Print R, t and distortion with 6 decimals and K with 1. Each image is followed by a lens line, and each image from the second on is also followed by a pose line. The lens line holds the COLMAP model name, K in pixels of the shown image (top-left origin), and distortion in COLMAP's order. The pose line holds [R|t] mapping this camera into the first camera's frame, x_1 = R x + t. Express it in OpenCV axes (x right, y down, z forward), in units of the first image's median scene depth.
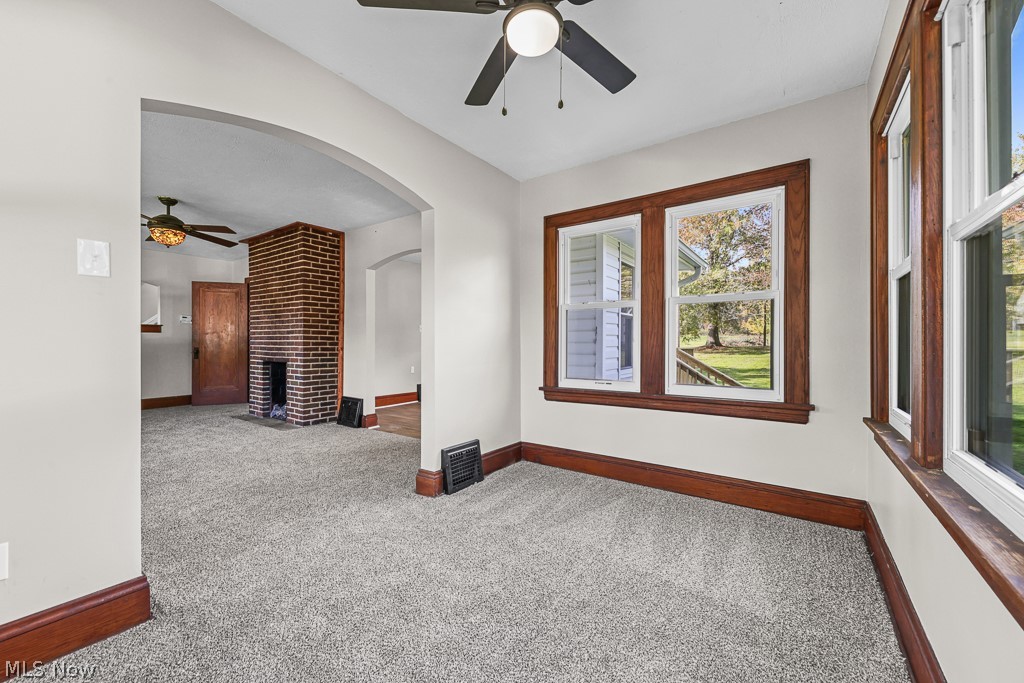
lens RADIAL K [[406.5, 0, 514.6], [0, 406.5, 339.1], [0, 0, 1]] dist [0.002112, -0.000538]
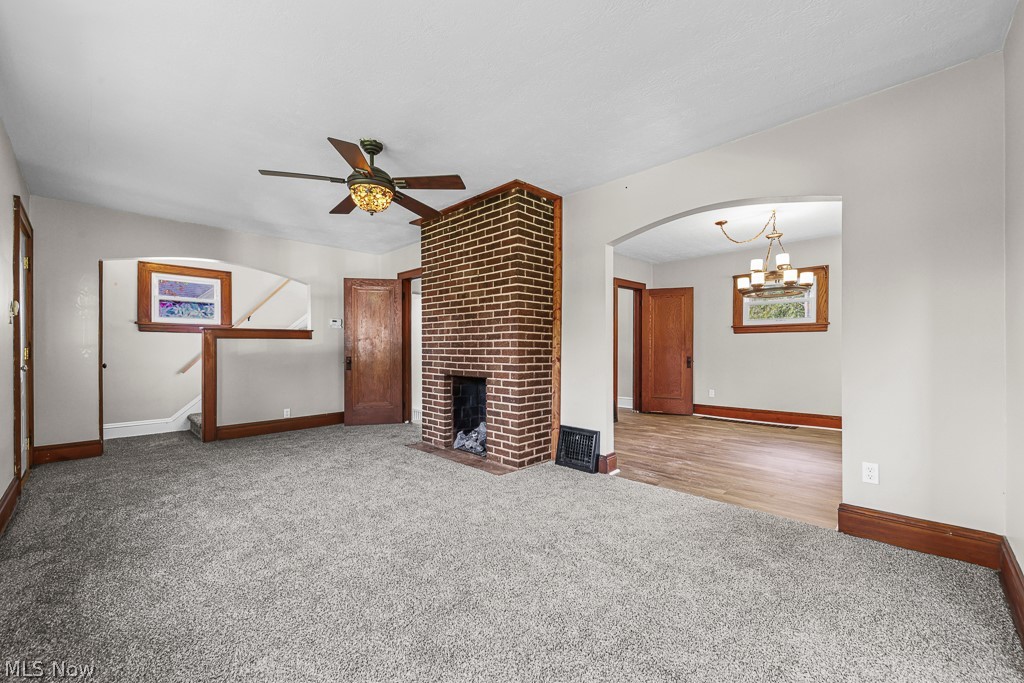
lens RADIAL K [[406.5, 0, 506.6], [0, 406.5, 346.3], [0, 0, 1]] dist [0.002112, -0.000538]
pose [[0.986619, -0.004996, -0.162968, -0.398688], [0.005618, 0.999979, 0.003352, -0.001777], [0.162948, -0.004223, 0.986626, 0.275281]]
